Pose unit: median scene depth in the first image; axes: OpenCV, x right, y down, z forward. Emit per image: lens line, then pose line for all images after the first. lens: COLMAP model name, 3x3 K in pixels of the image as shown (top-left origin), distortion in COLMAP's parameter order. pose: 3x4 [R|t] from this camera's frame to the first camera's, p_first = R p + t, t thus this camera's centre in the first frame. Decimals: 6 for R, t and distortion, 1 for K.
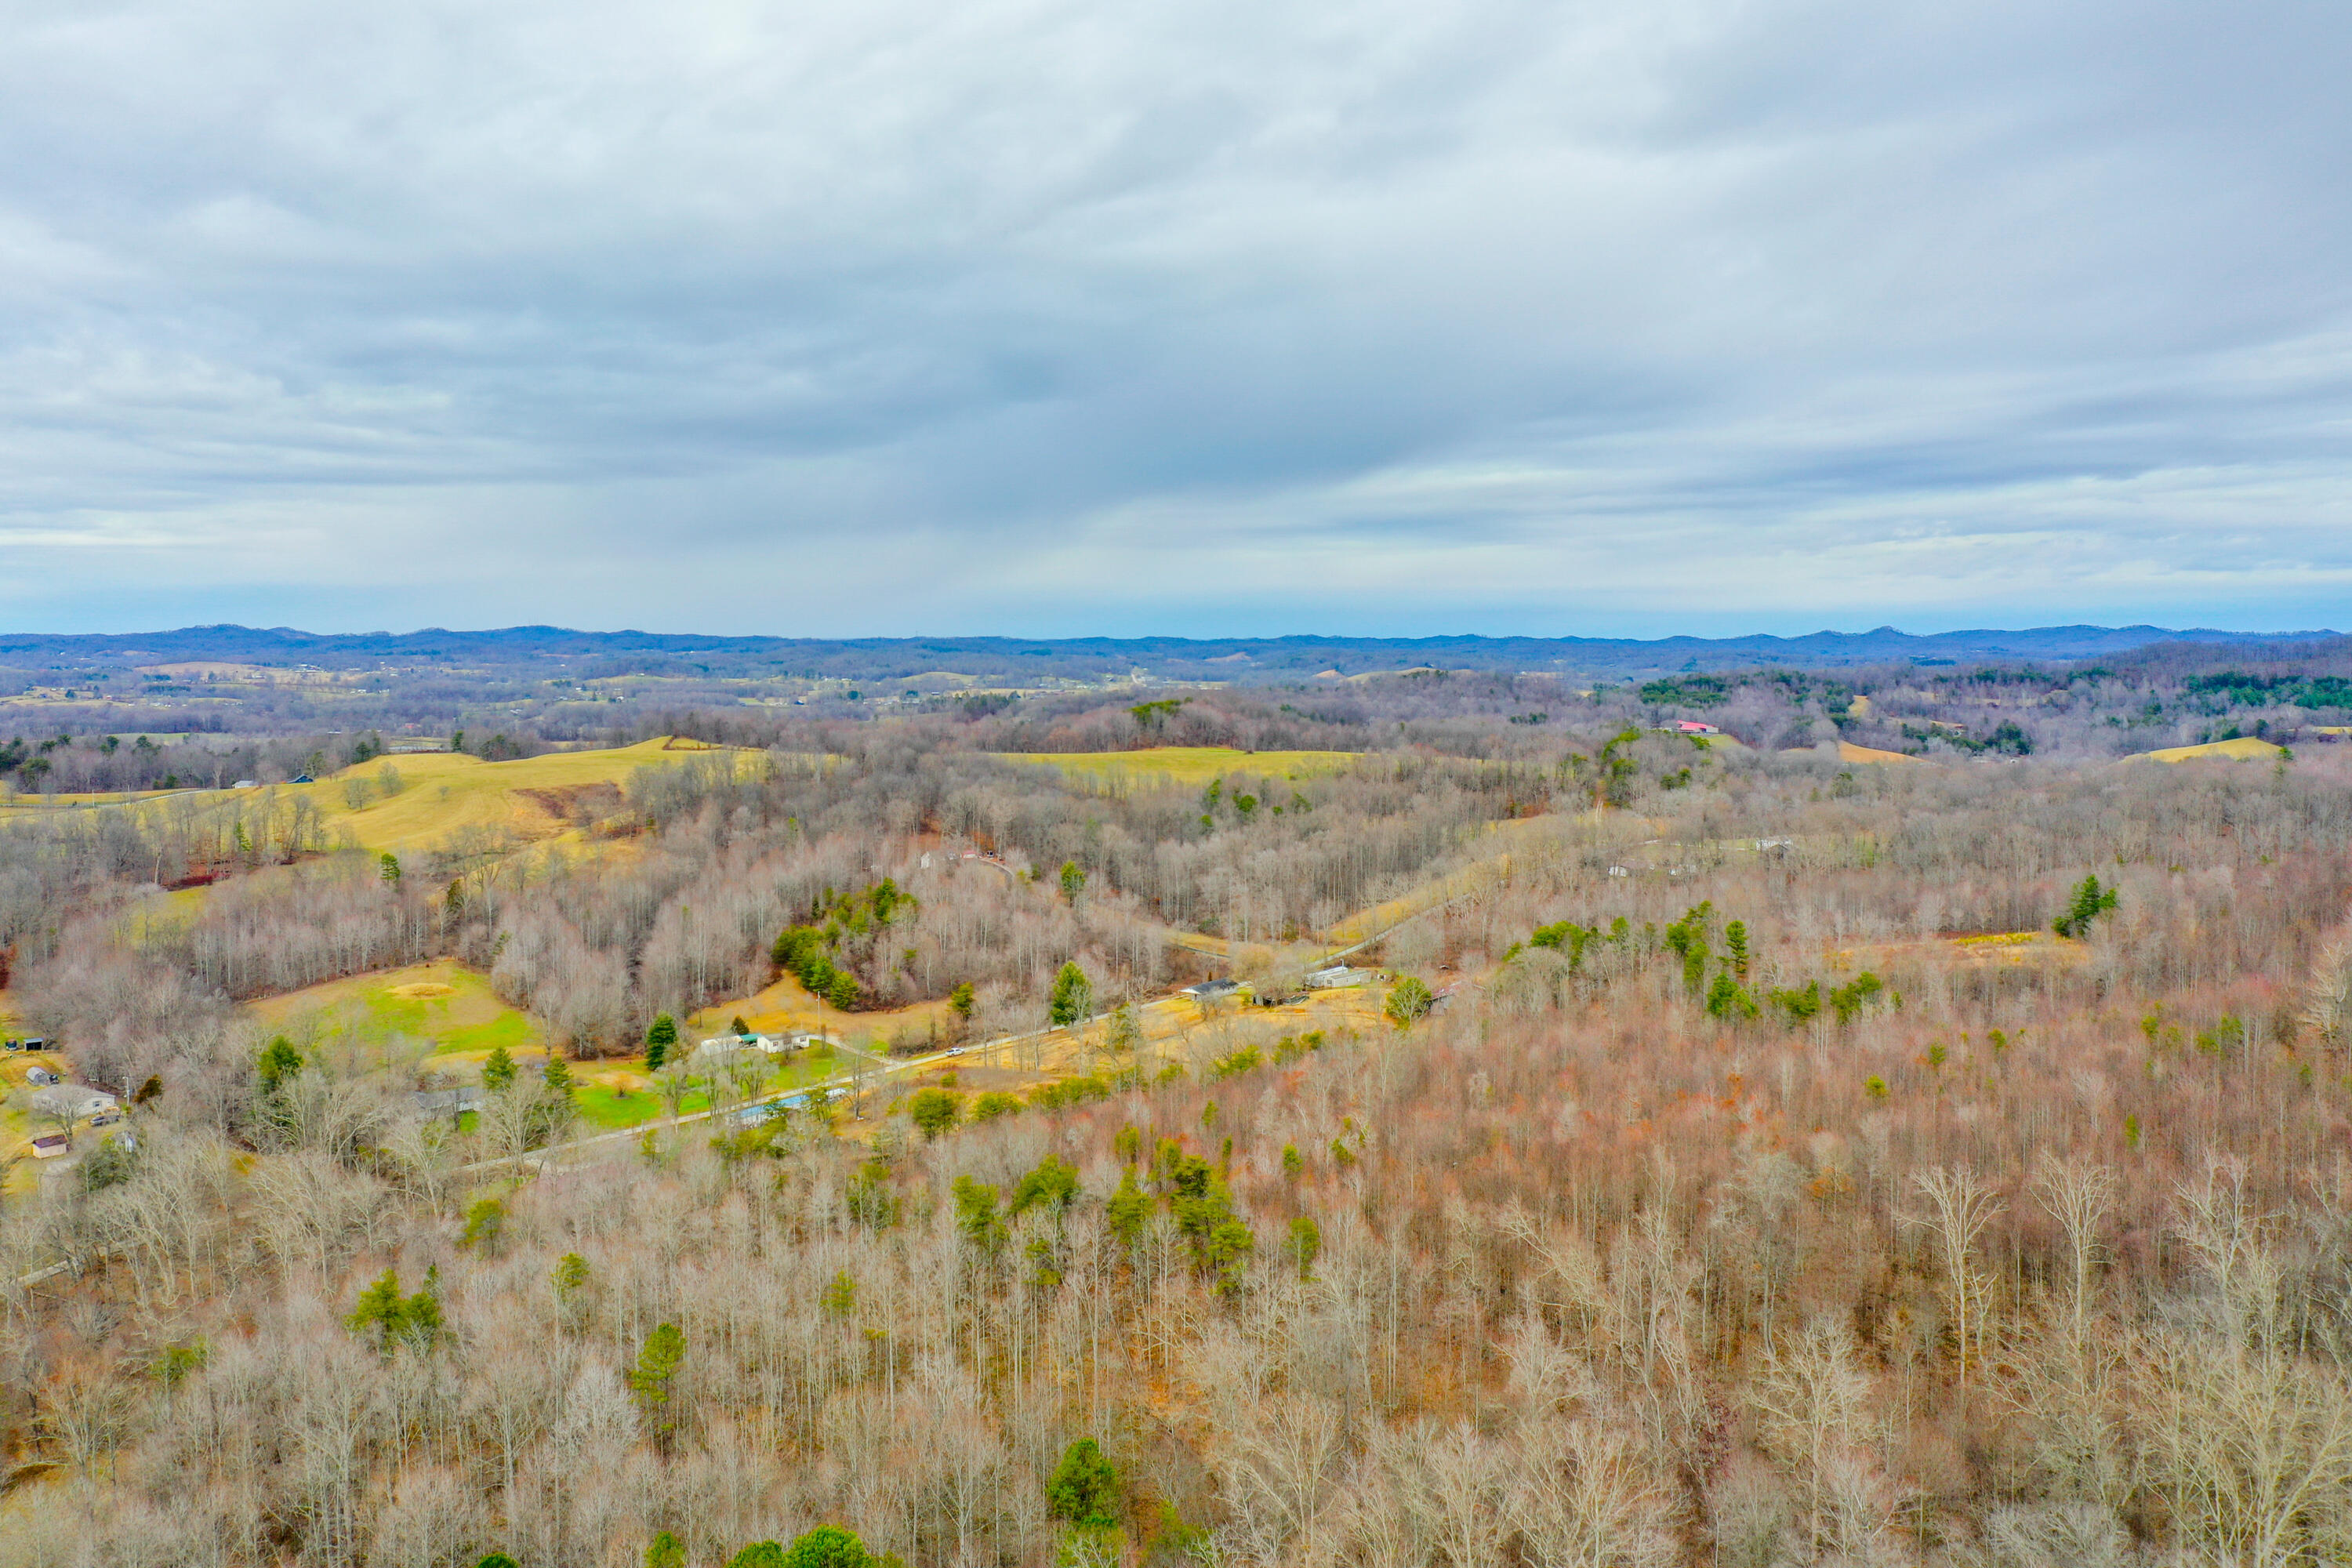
lens RADIAL K [[1857.9, 0, 1166.4], [0, 1857.9, 791.6], [0, 0, 1]] dist [0.003910, 0.003047]
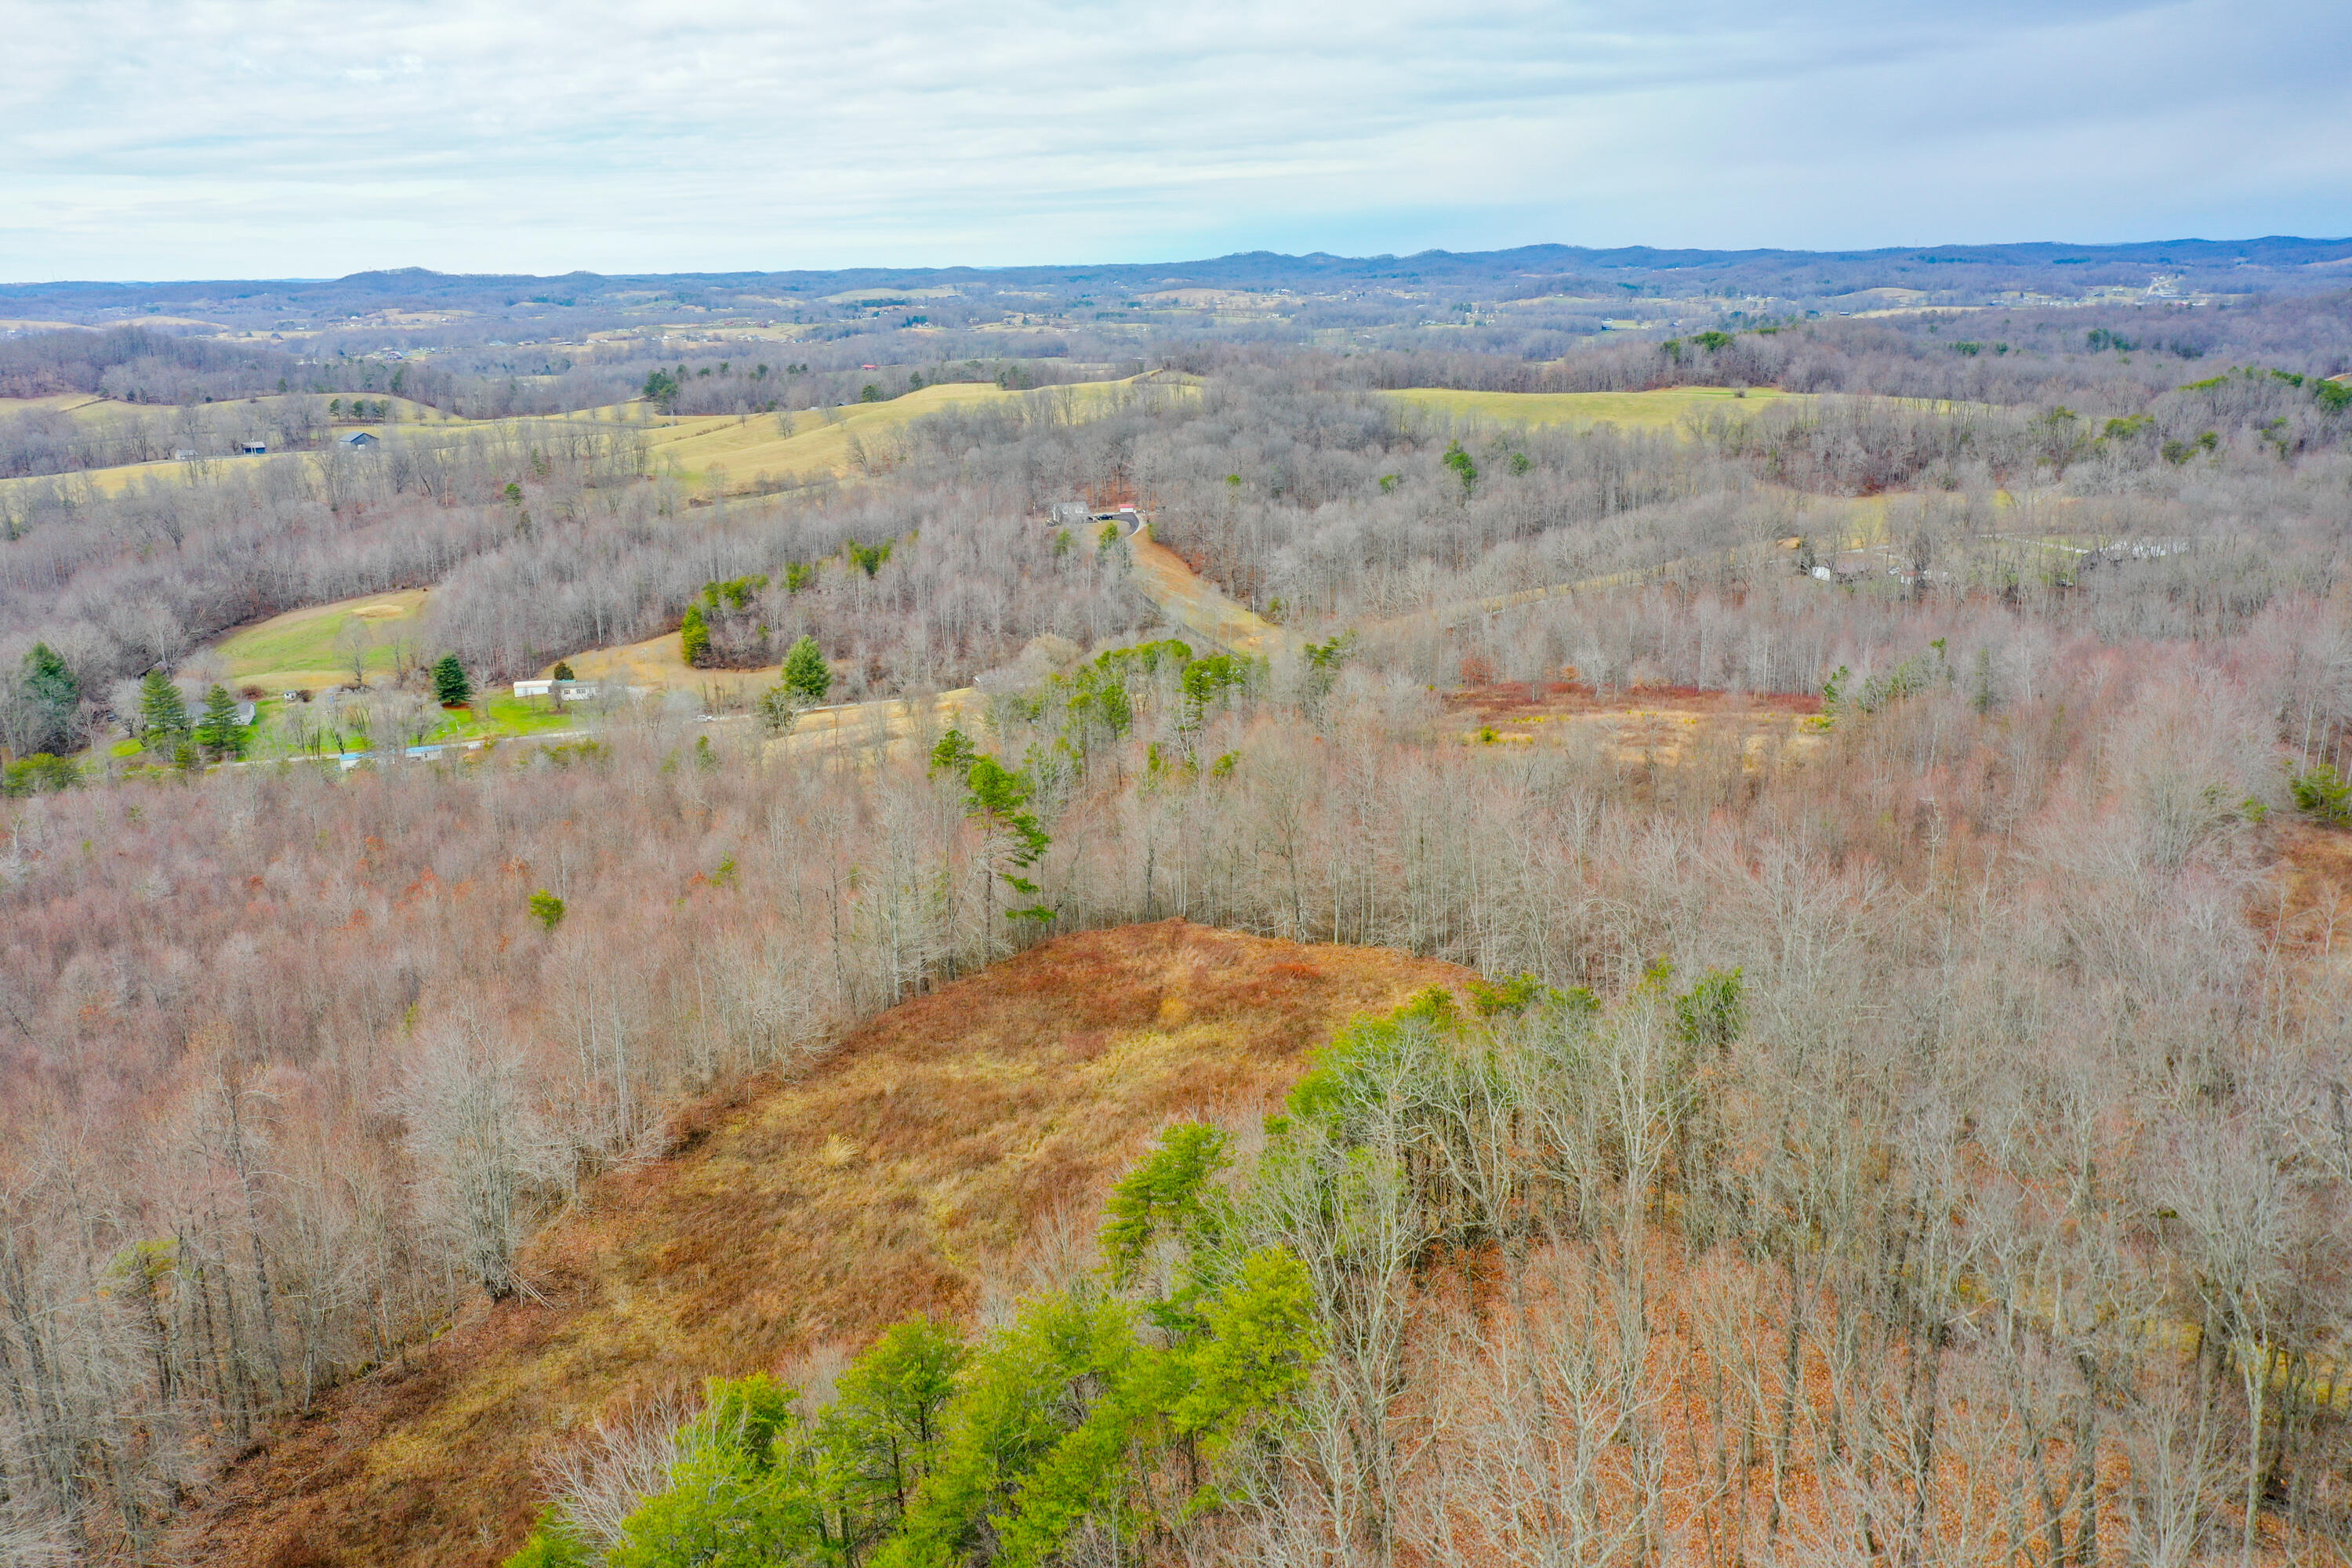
lens RADIAL K [[1859.1, 0, 1167.9], [0, 1859.1, 781.8], [0, 0, 1]] dist [0.010592, -0.000602]
pose [[0.852336, 0.120777, -0.508857, 0.204583], [-0.020196, 0.979845, 0.198737, -0.008877], [0.522604, -0.159114, 0.837597, 0.104070]]
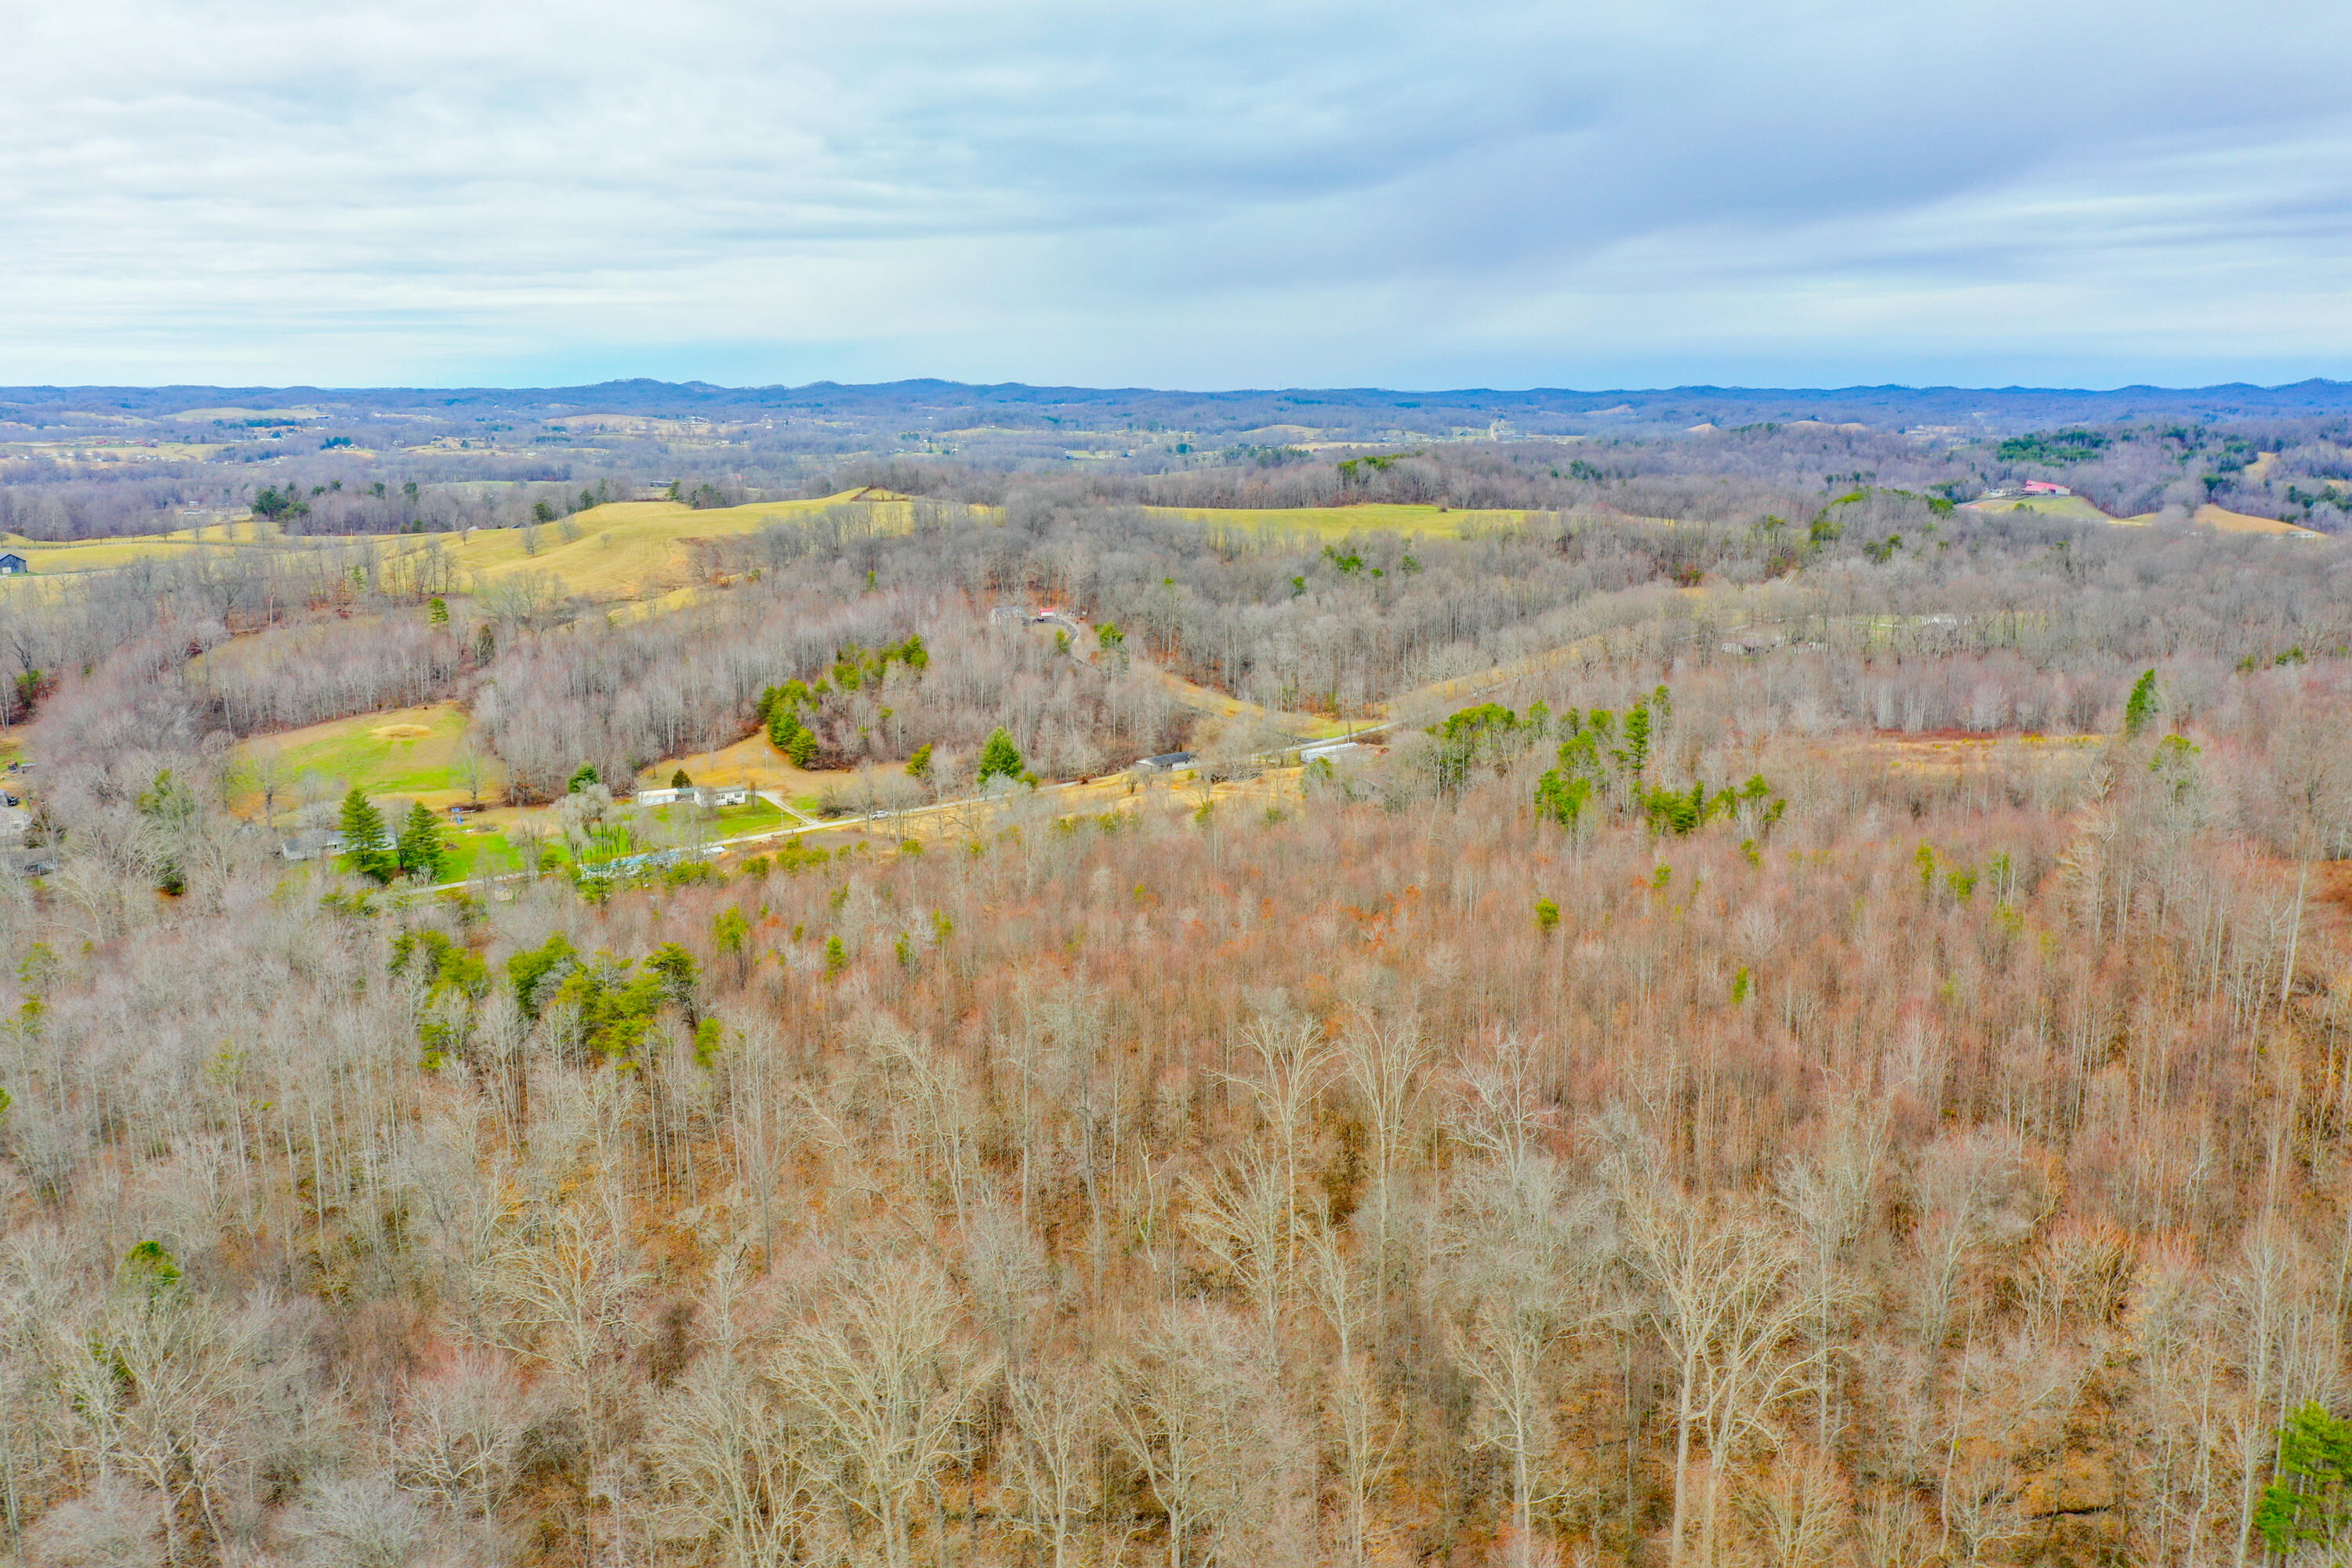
lens RADIAL K [[1857.9, 0, 1166.4], [0, 1857.9, 791.6], [0, 0, 1]] dist [0.003910, 0.003047]
pose [[0.977843, 0.042405, -0.205001, 0.079859], [-0.015458, 0.991221, 0.131305, -0.000852], [0.208770, -0.125227, 0.969914, 0.028980]]
